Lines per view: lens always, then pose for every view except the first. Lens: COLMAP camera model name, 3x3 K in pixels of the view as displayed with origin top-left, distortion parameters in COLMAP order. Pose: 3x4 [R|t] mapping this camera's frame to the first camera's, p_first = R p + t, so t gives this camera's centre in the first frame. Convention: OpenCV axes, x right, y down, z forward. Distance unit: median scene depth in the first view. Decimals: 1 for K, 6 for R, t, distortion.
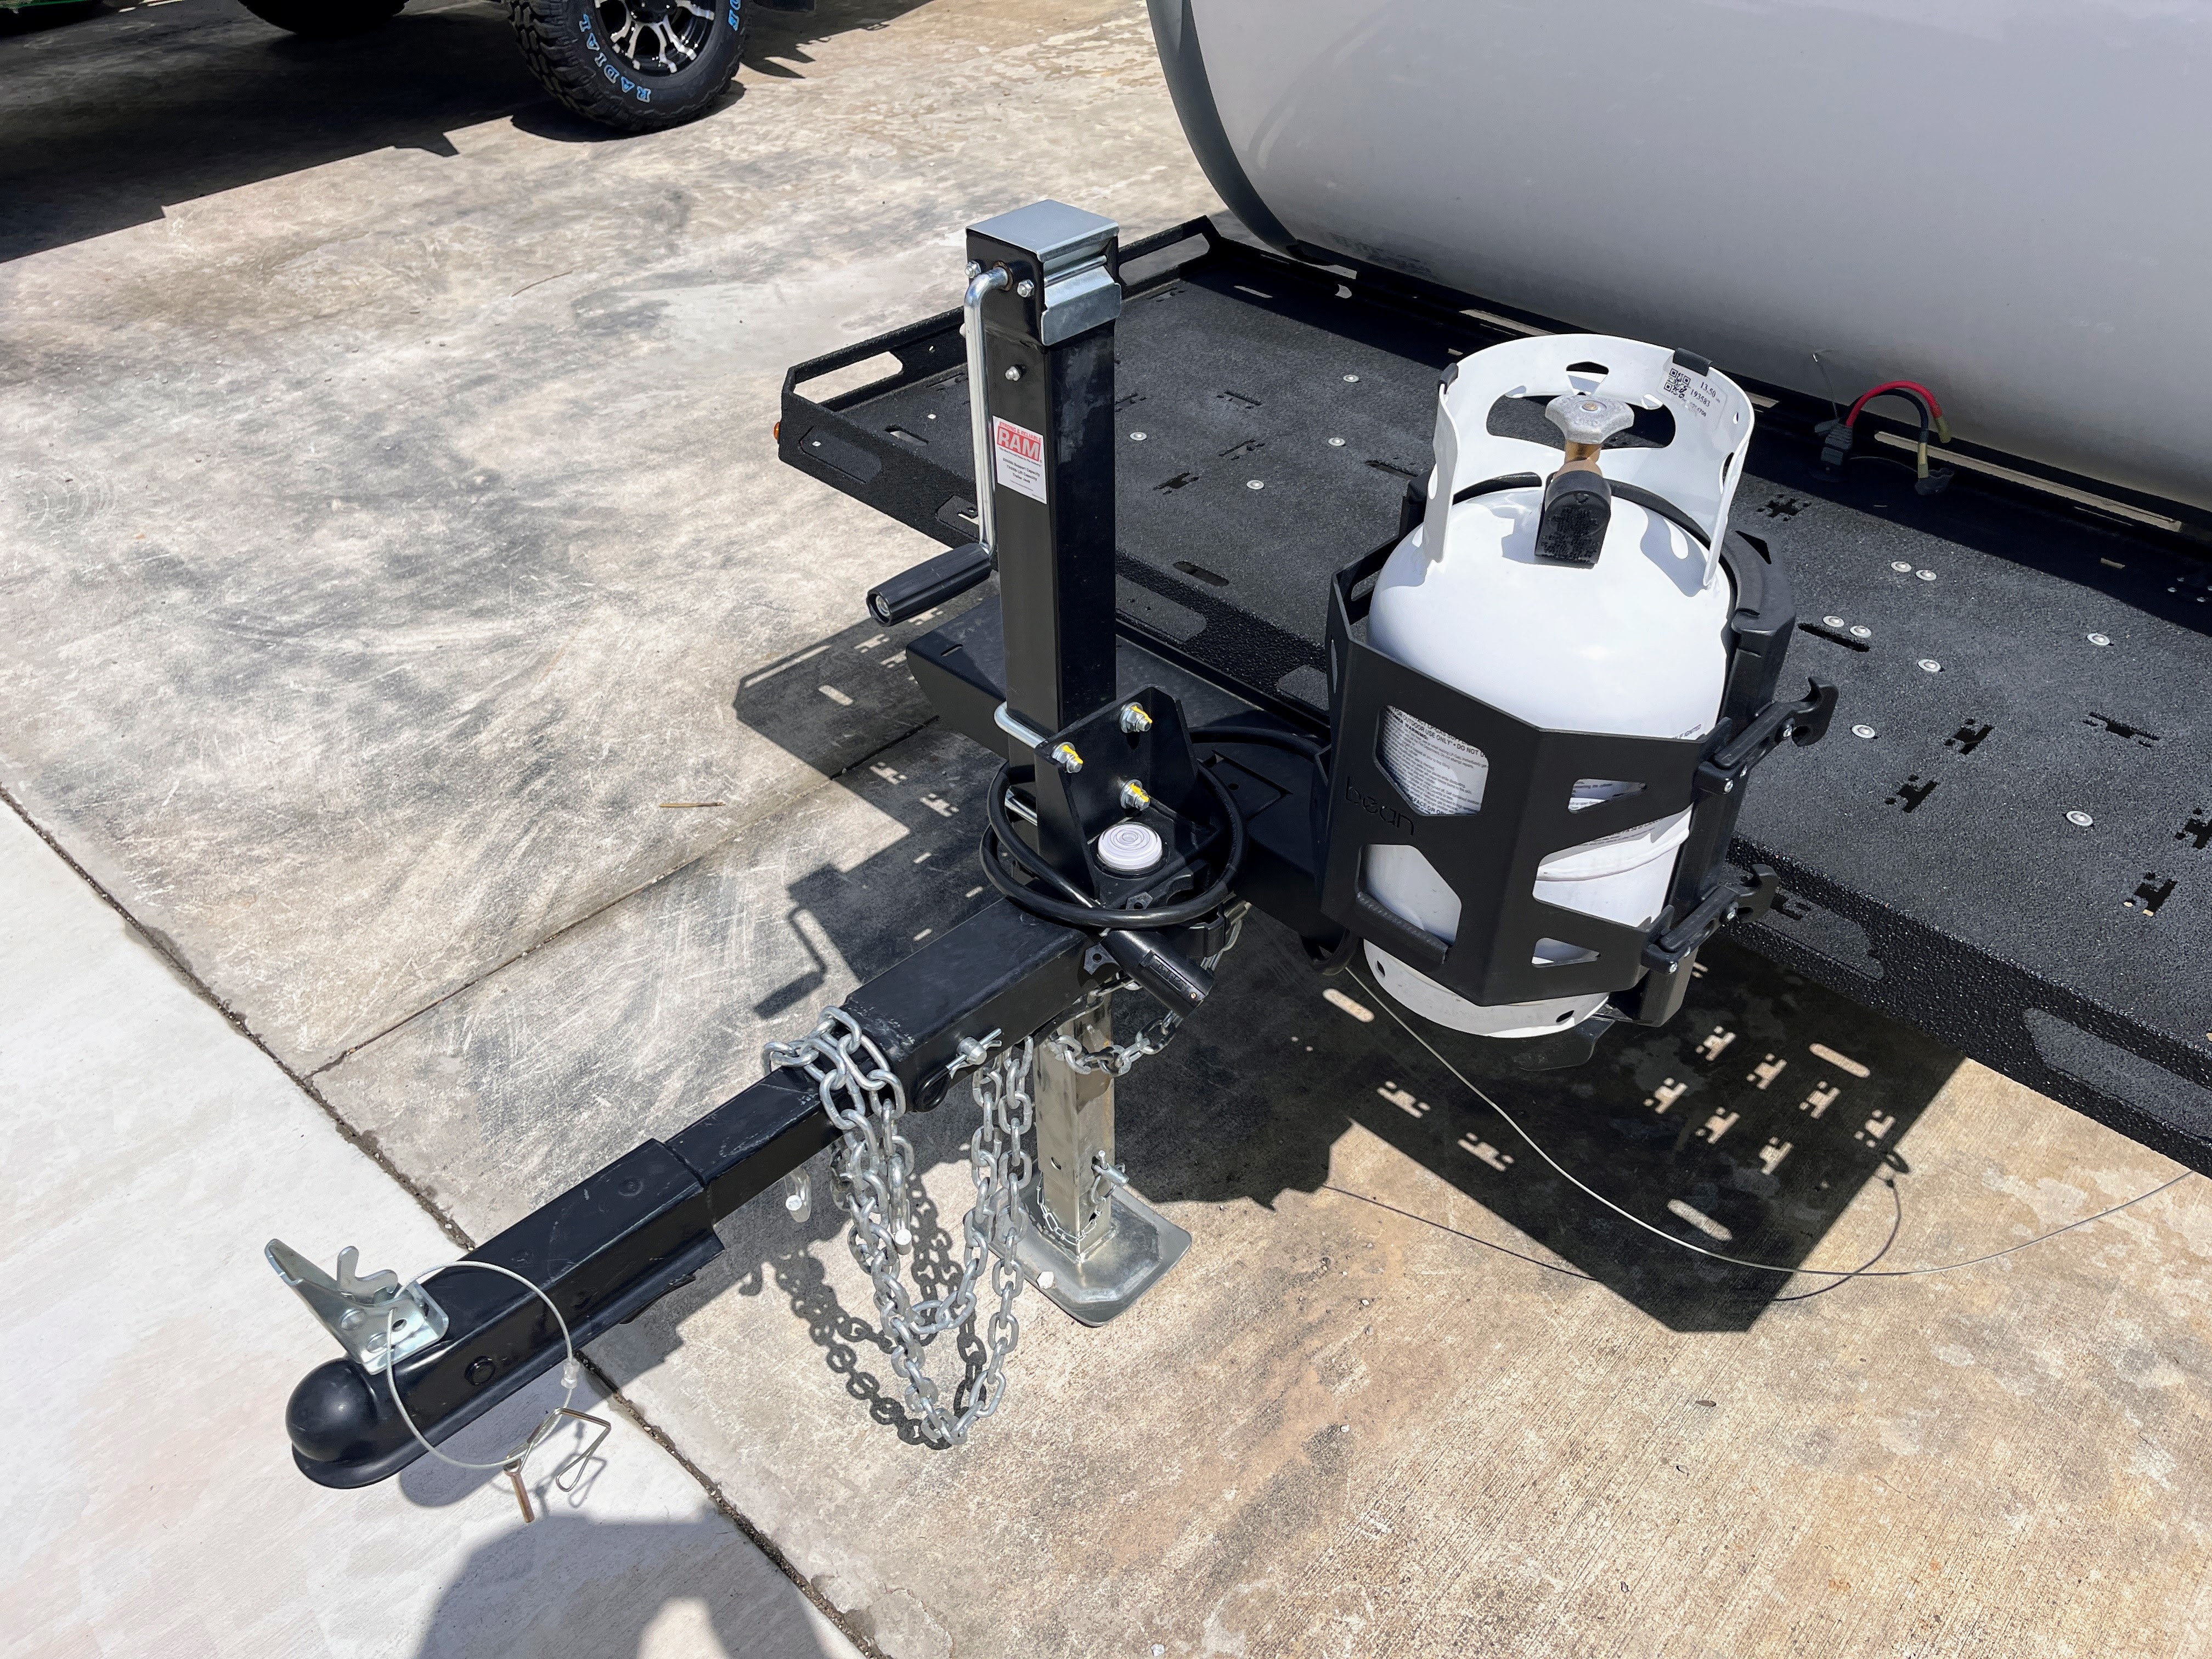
lens RADIAL K [[1694.0, 0, 1106.0], [0, 1694.0, 829.5], [0, 0, 1]] dist [0.044133, -0.049166]
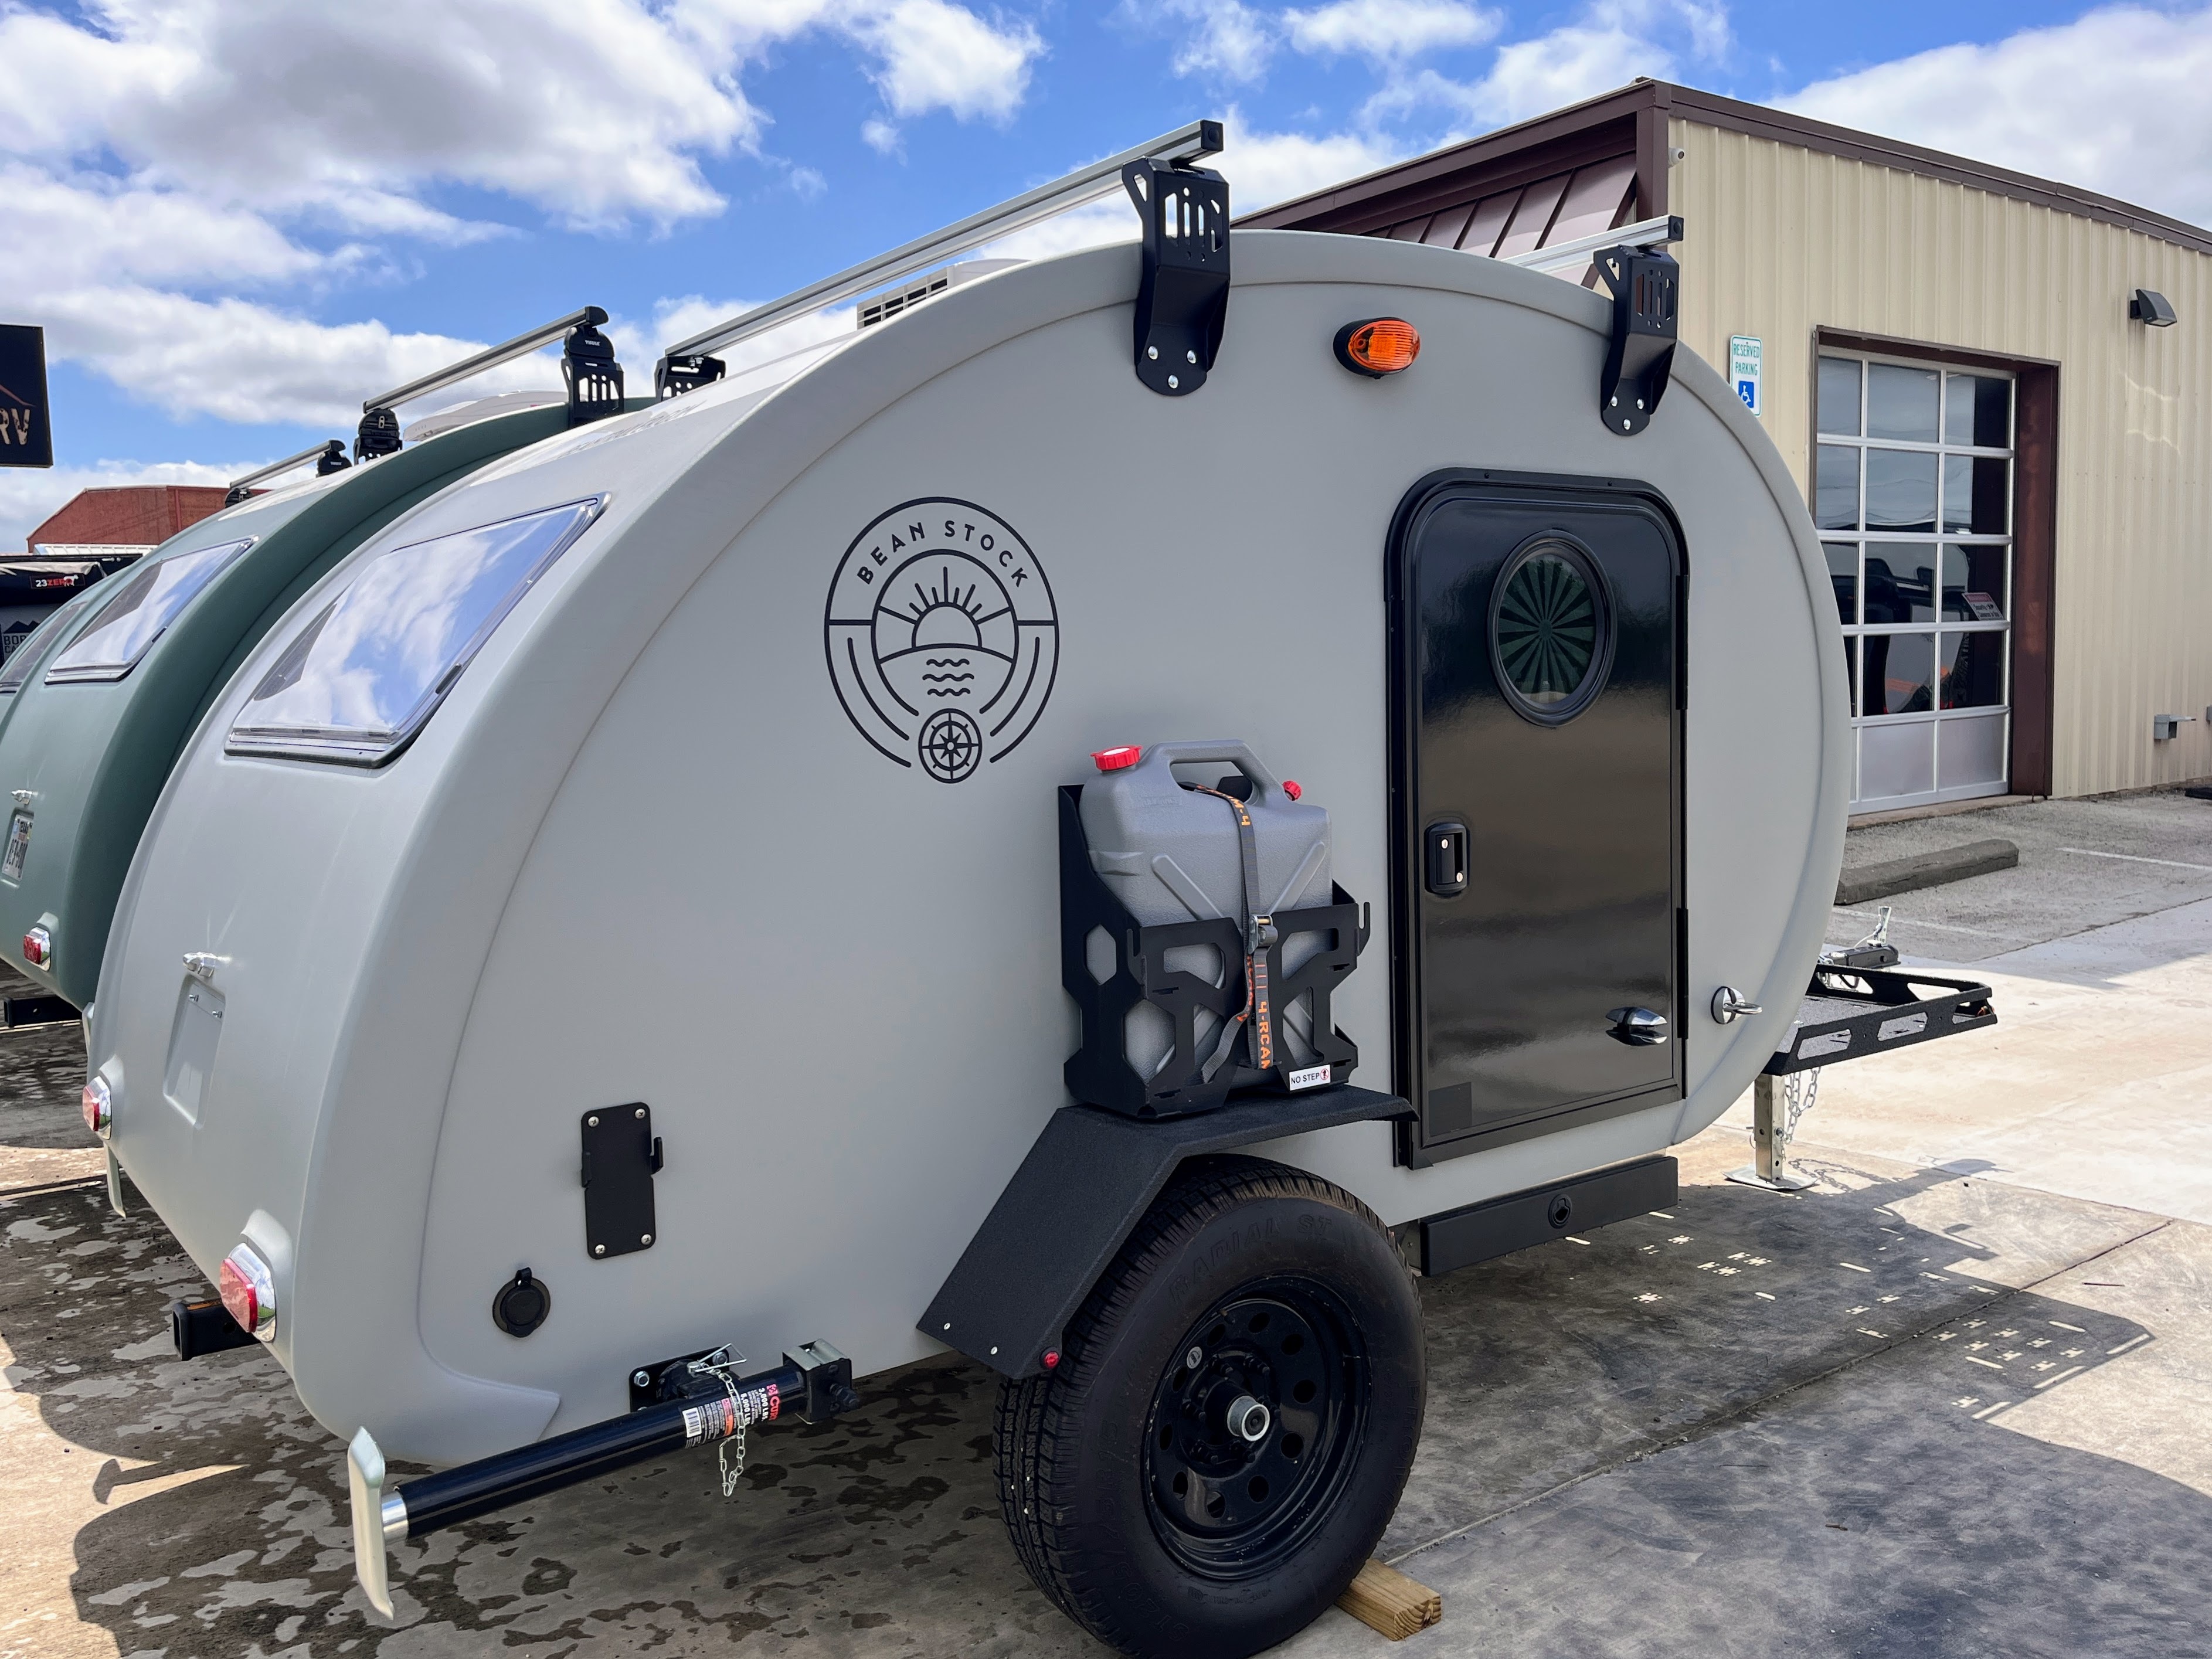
lens RADIAL K [[1872.8, 0, 984.0], [0, 1872.8, 831.7], [0, 0, 1]] dist [0.059364, -0.070962]
pose [[-0.979048, -0.000273, 0.203629, 0.448031], [0.140614, 0.722388, 0.677040, -1.784230], [-0.147284, 0.691488, -0.707214, 2.265835]]
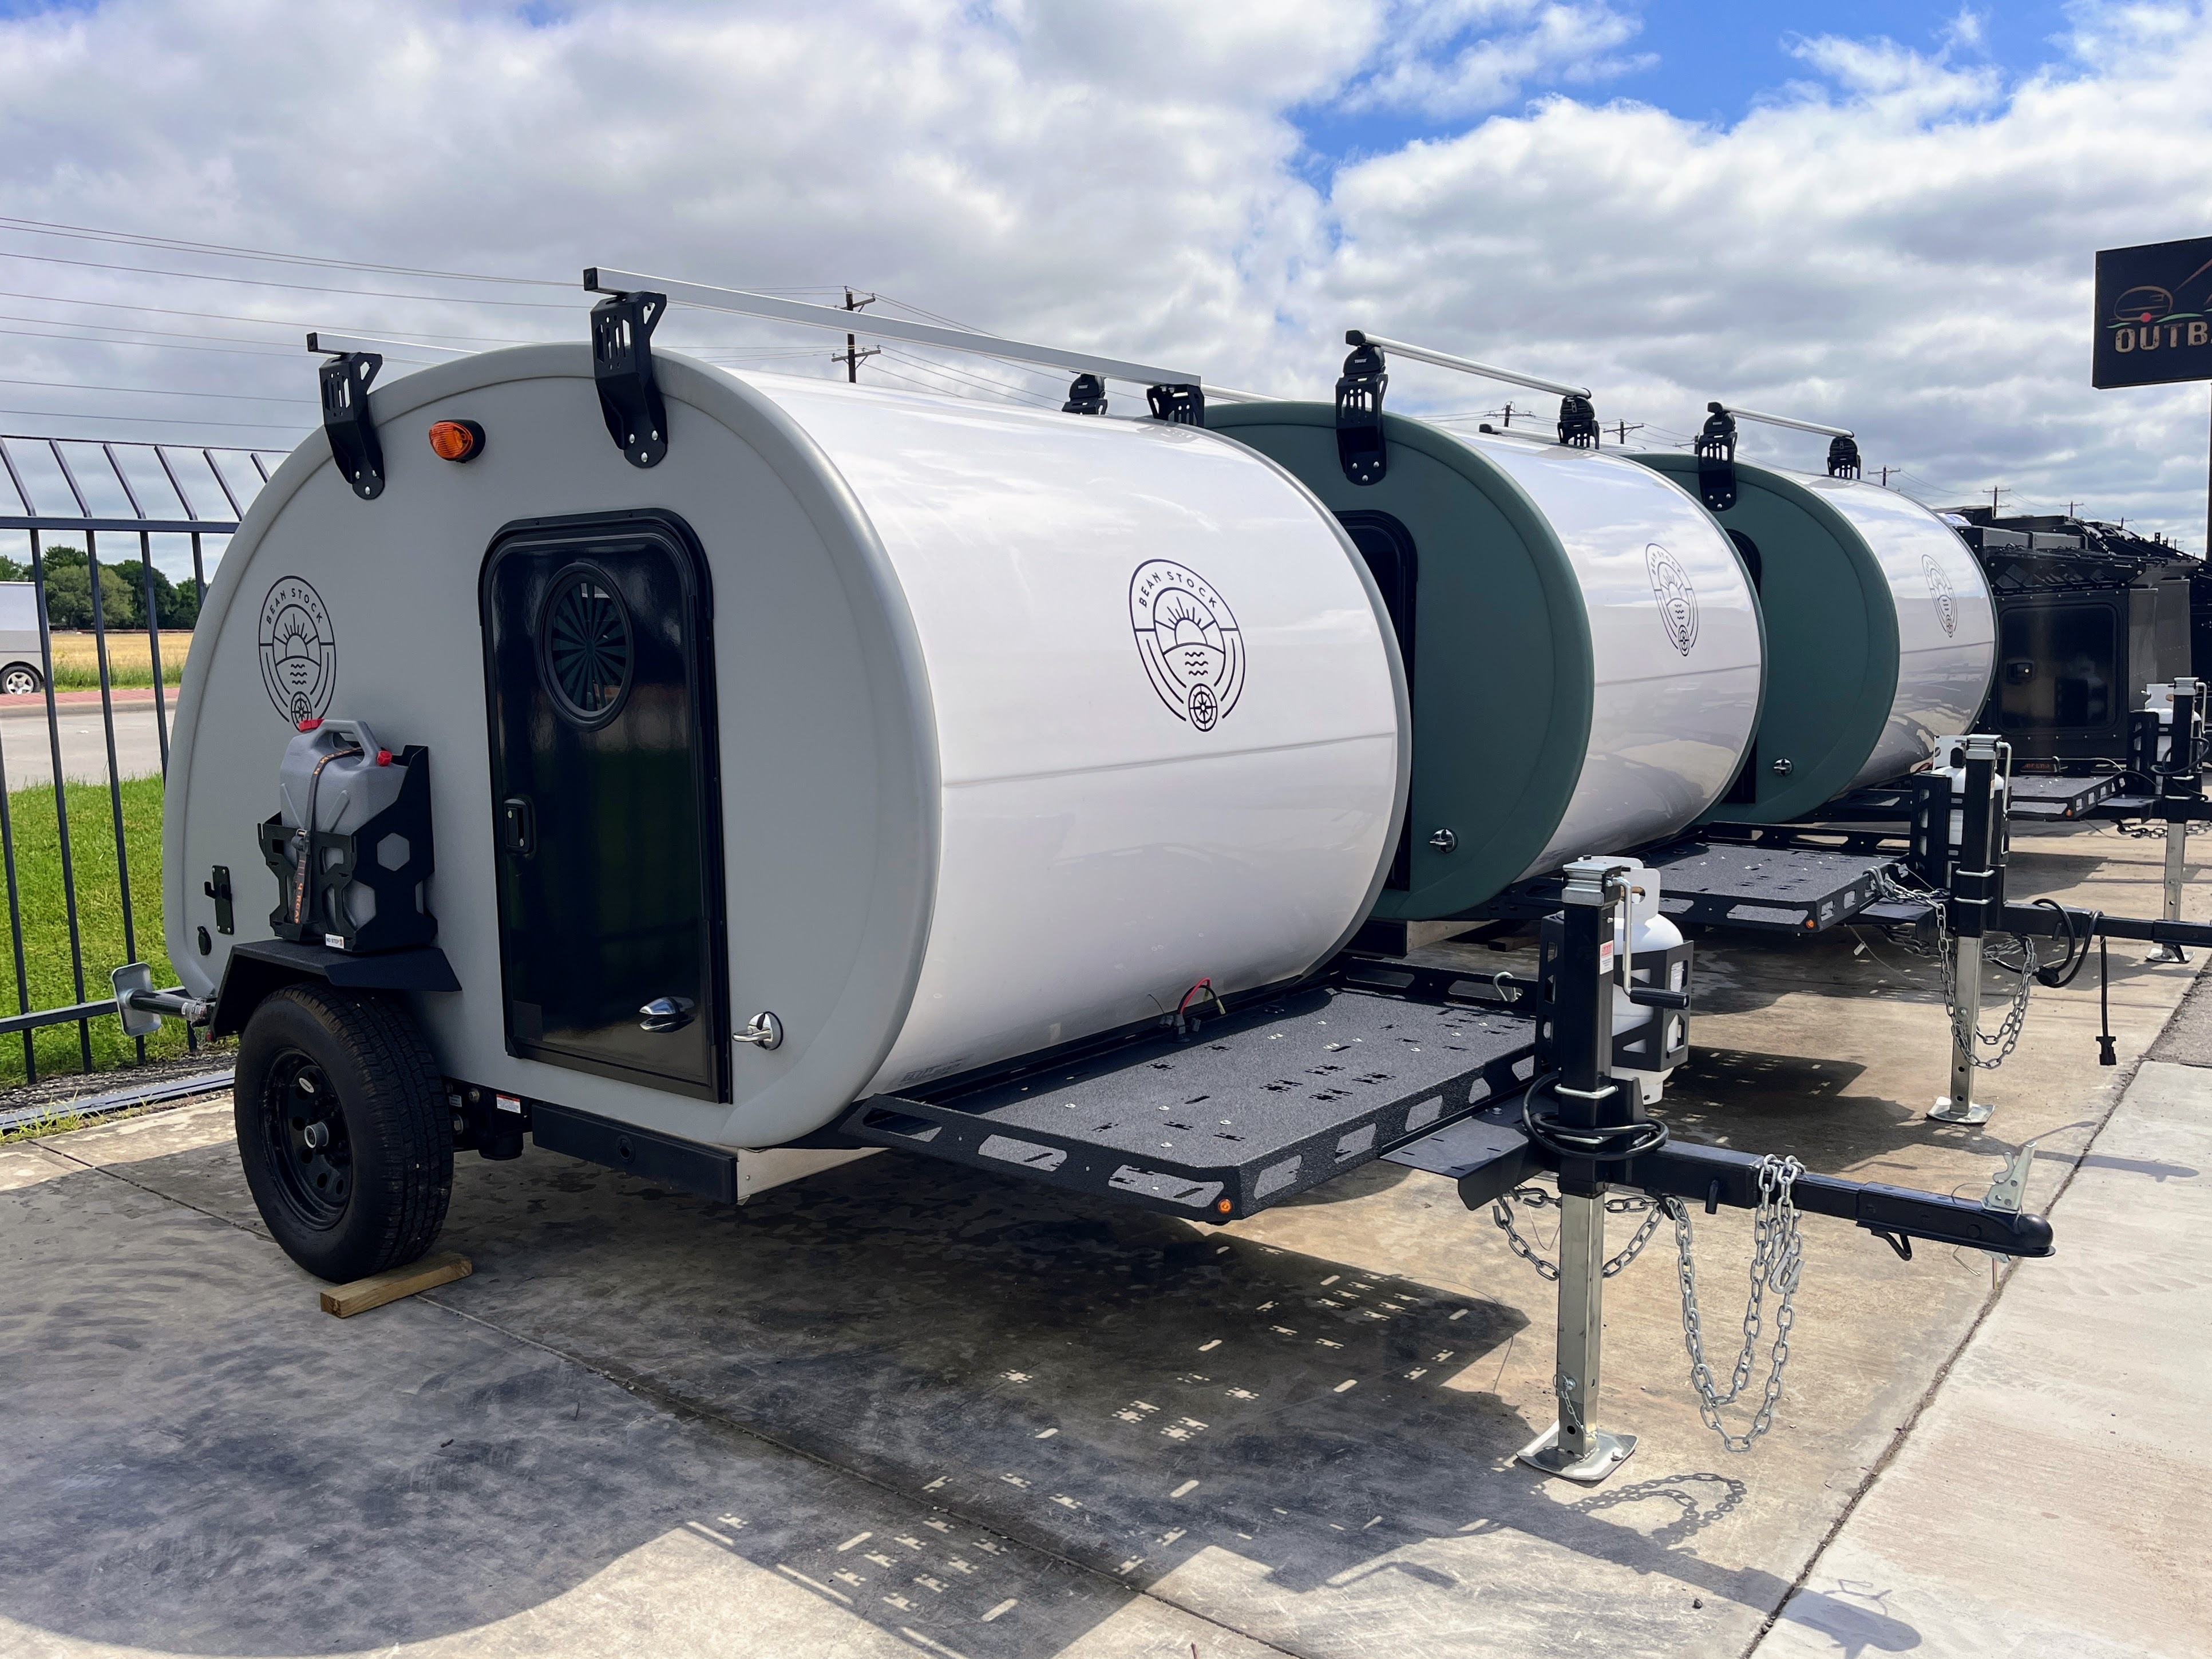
lens RADIAL K [[1693.9, 0, 1106.0], [0, 1693.9, 829.5], [0, 0, 1]] dist [0.044133, -0.049166]
pose [[-0.070876, -0.102389, 0.992216, -1.296573], [0.629119, 0.767335, 0.124122, -0.601114], [-0.774071, 0.633020, 0.010029, 0.767413]]
